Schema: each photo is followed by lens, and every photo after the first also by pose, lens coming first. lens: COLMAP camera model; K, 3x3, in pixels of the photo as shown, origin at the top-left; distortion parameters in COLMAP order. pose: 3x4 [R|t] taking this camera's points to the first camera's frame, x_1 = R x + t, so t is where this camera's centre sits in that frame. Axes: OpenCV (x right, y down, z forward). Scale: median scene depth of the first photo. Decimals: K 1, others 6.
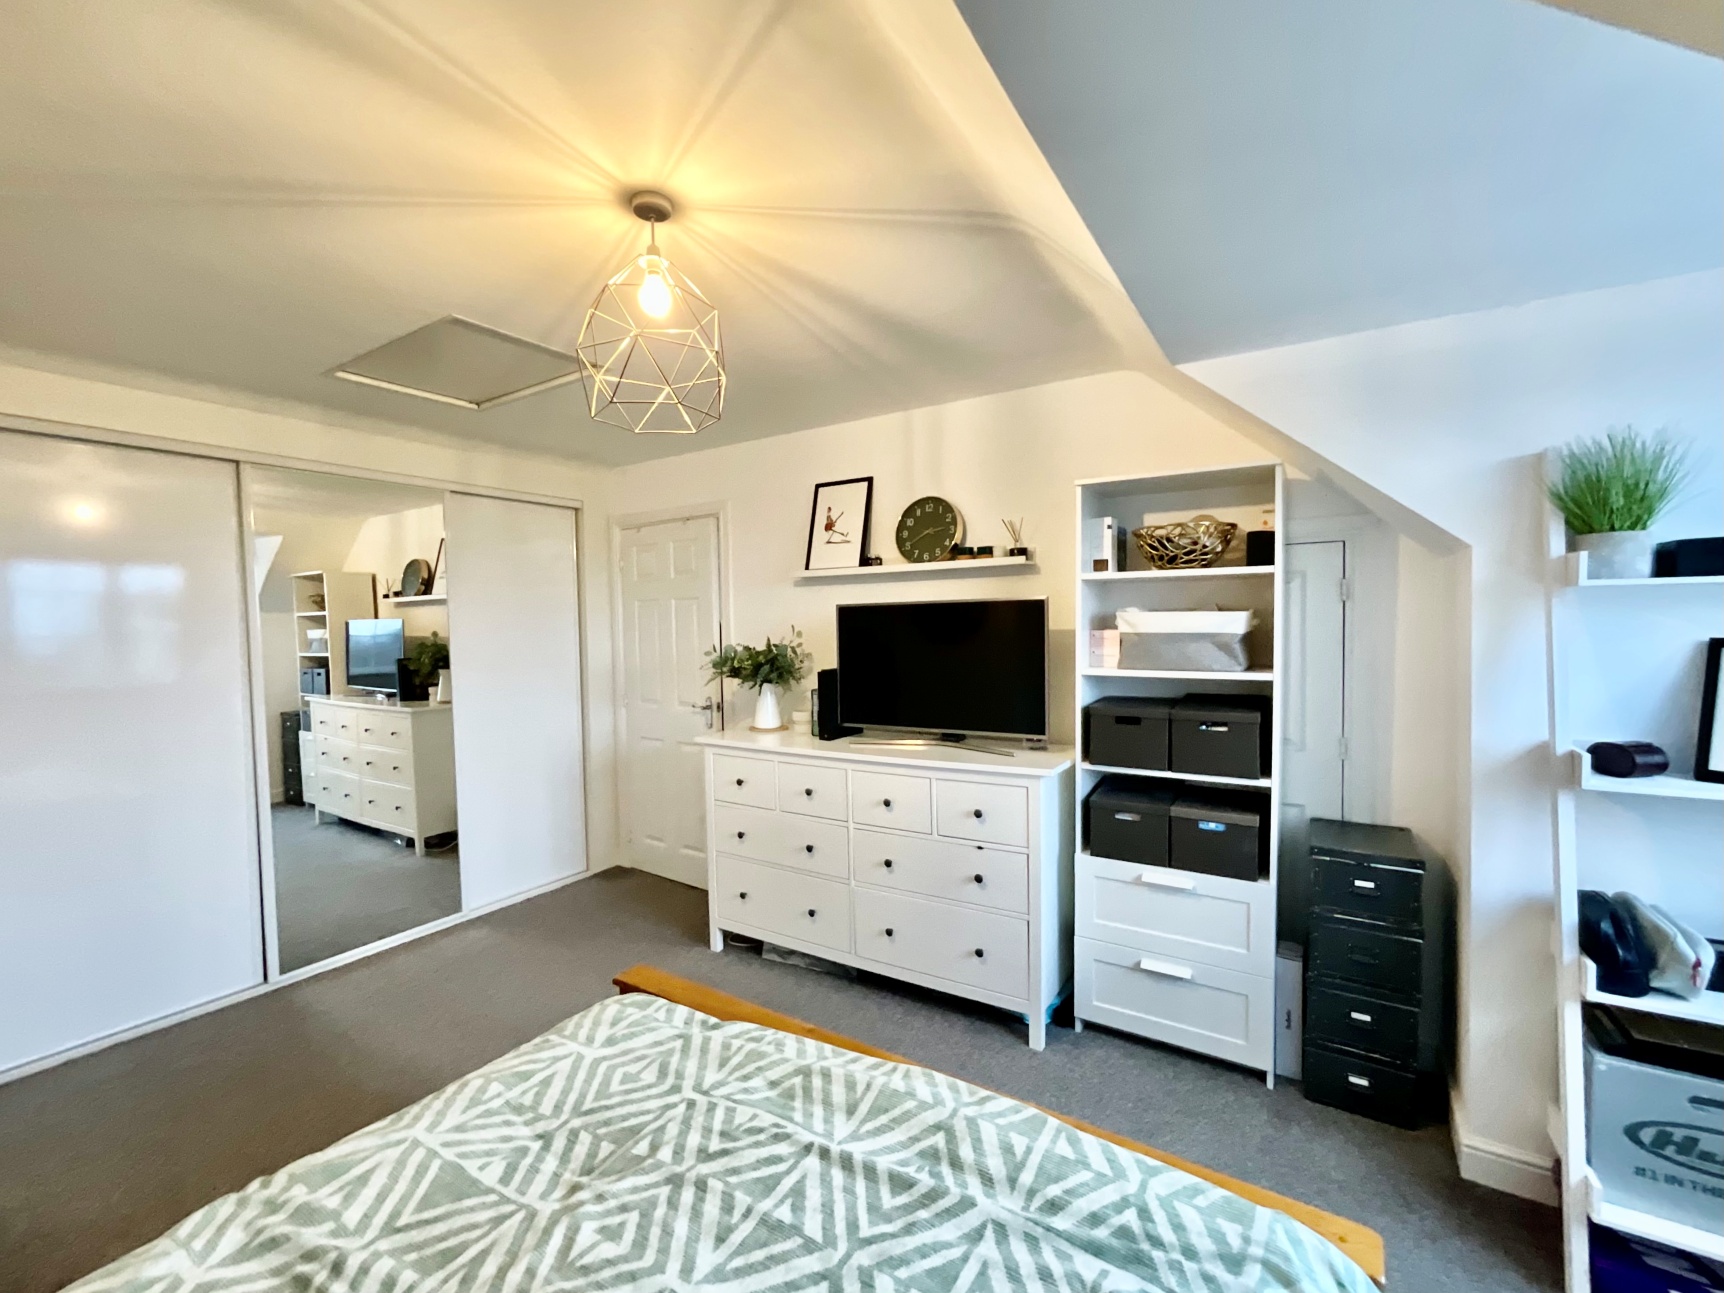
lens RADIAL K [[725.3, 0, 864.2], [0, 725.3, 652.3], [0, 0, 1]] dist [0.001250, 0.000430]
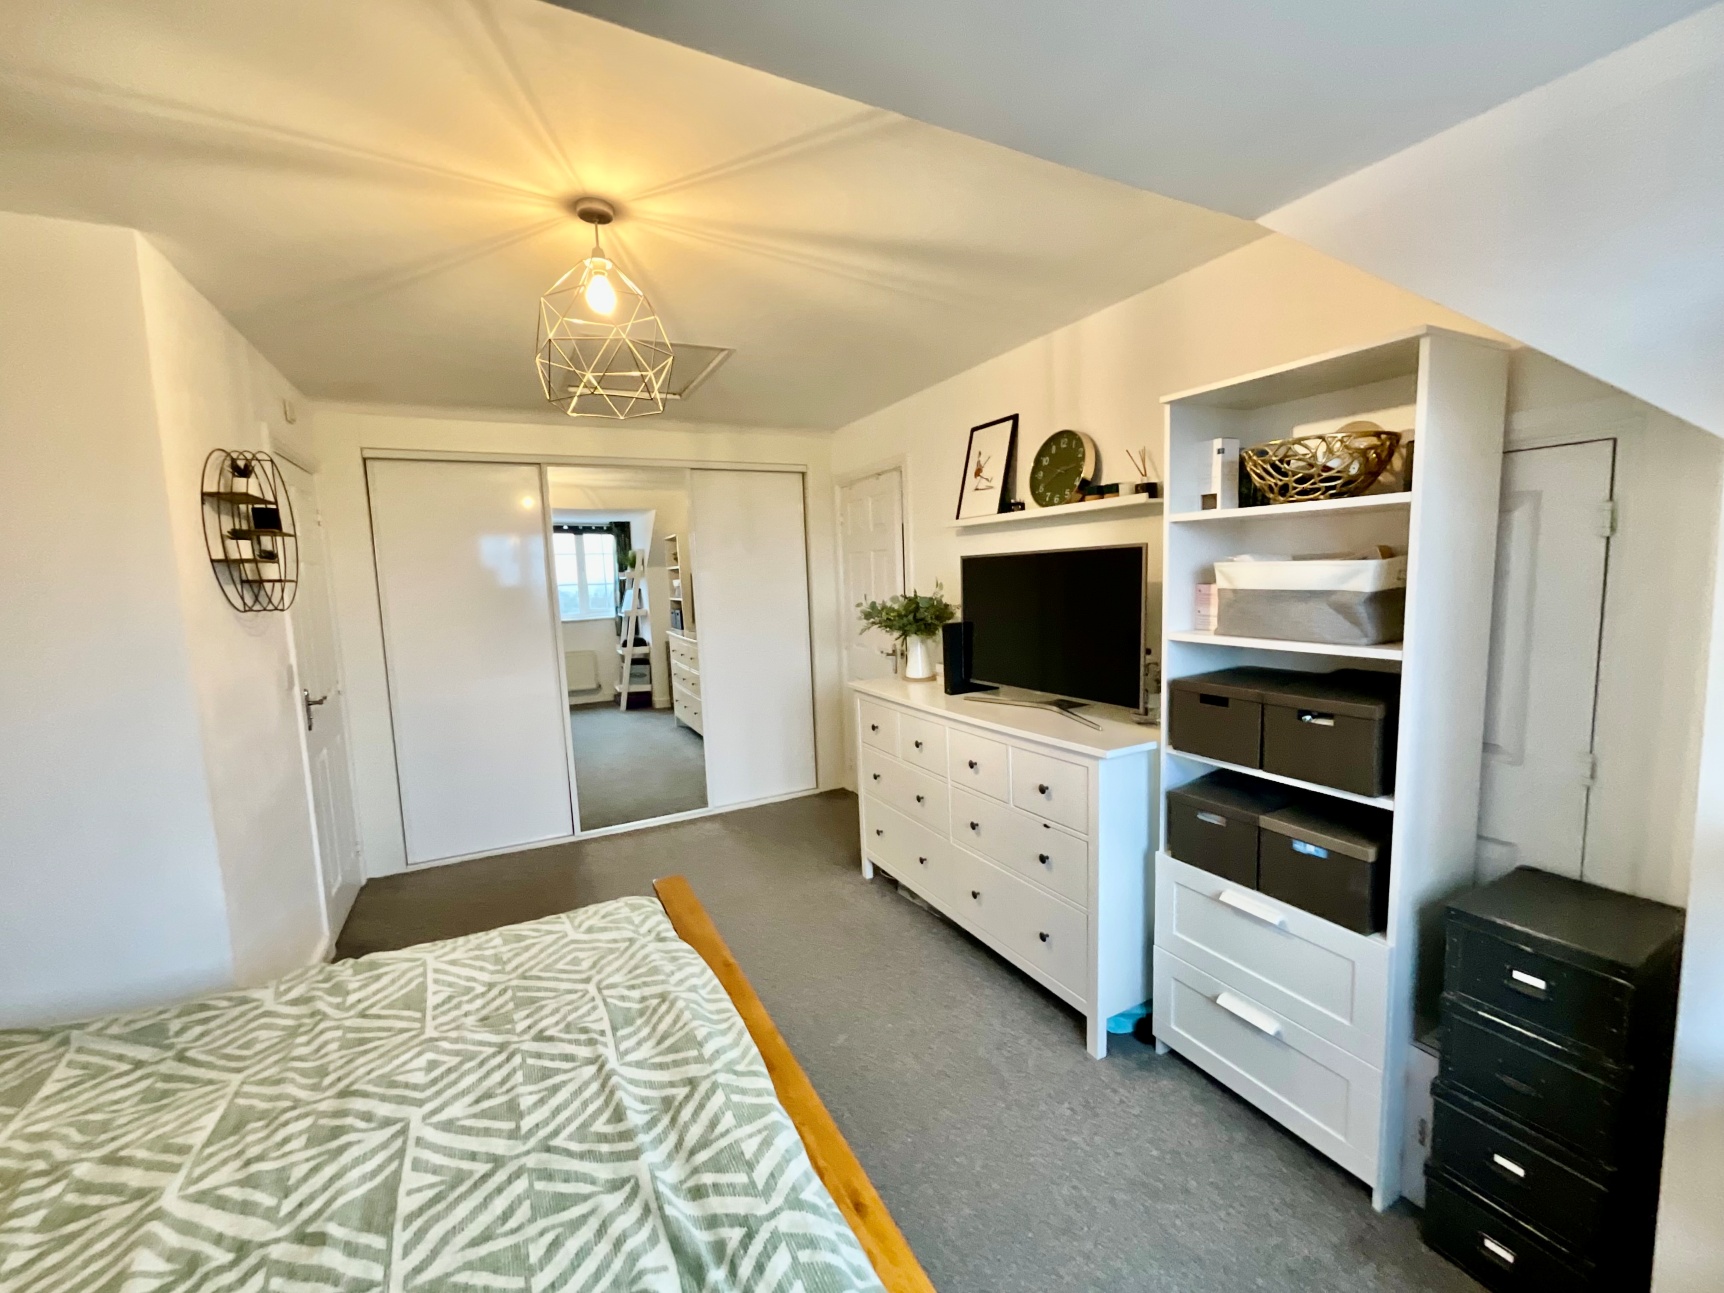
lens RADIAL K [[701.0, 0, 865.9], [0, 701.0, 649.2], [0, 0, 1]] dist [-0.000597, 0.000292]
pose [[0.867561, 0.040937, -0.495644, 0.392482], [0.000178, 0.996581, 0.082621, -0.023397], [0.497331, -0.071767, 0.864587, 0.148144]]
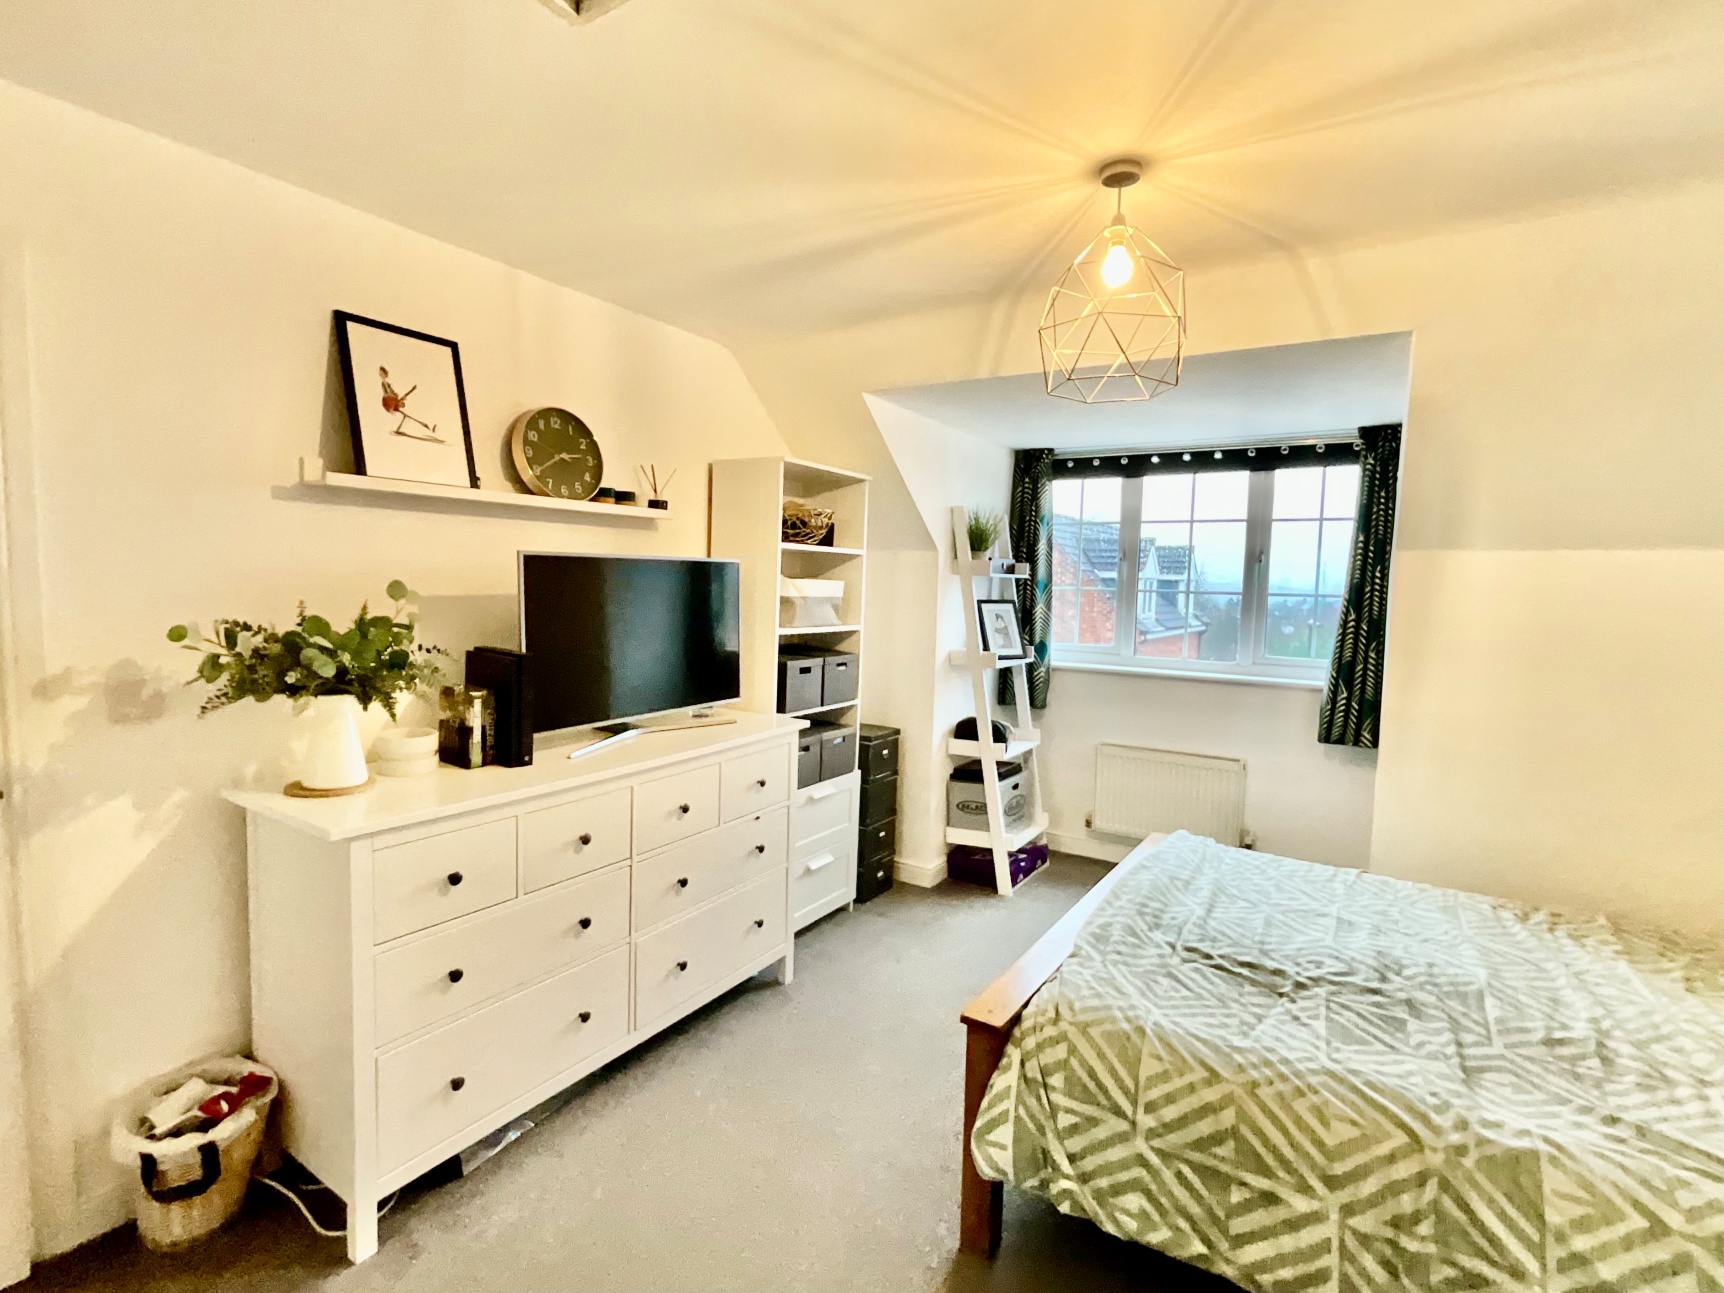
lens RADIAL K [[821.3, 0, 862.0], [0, 821.3, 646.5], [0, 0, 1]] dist [-0.000205, 0.000497]
pose [[0.003925, -0.066440, 0.997783, -0.928166], [0.016389, 0.997661, 0.066367, -0.031261], [-0.999858, 0.016092, 0.005005, 0.859897]]
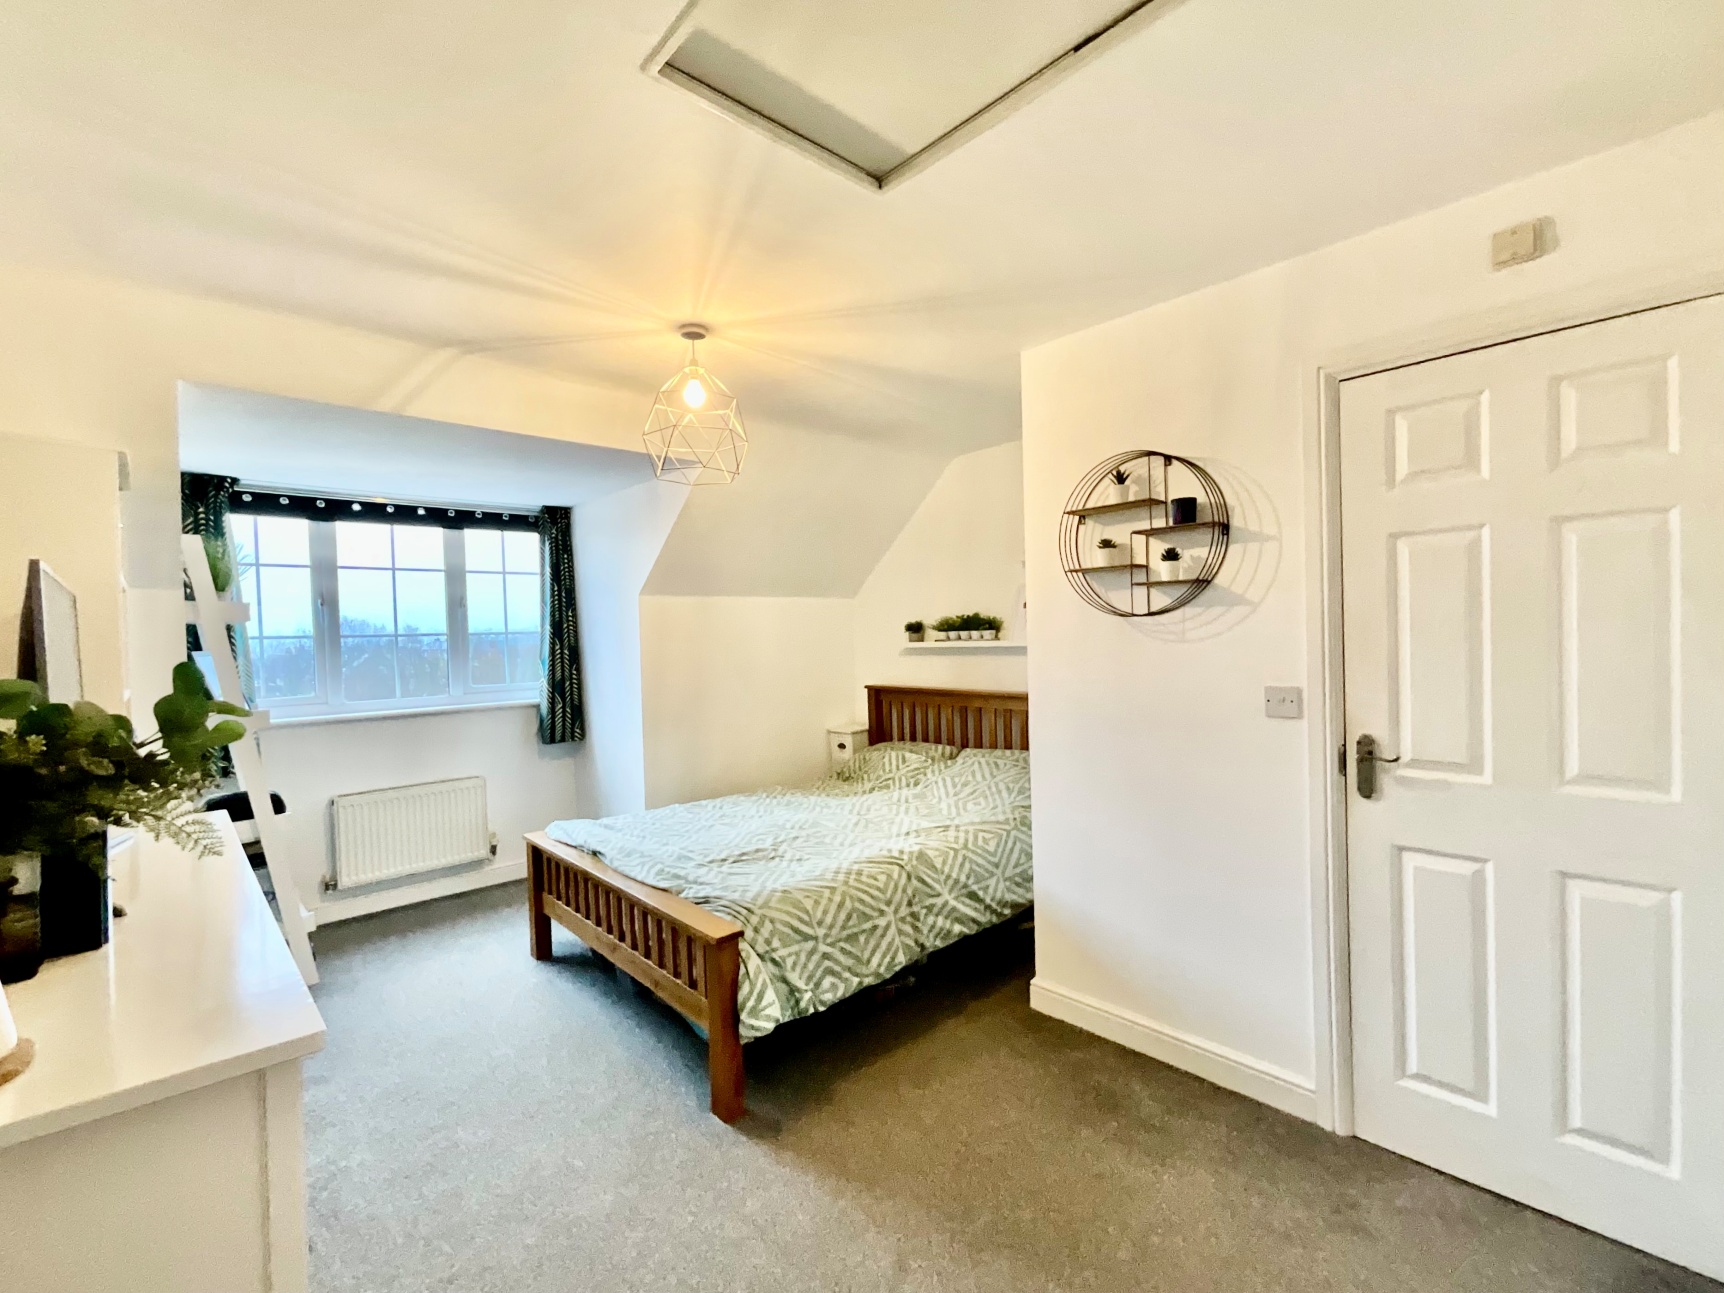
lens RADIAL K [[753.5, 0, 862.0], [0, 753.5, 646.5], [0, 0, 1]] dist [0.000819, 0.000815]
pose [[-0.966427, 0.039618, 0.253869, -0.625154], [0.055153, 0.996997, 0.054365, -0.029461], [-0.250952, 0.066542, -0.965710, 1.535328]]
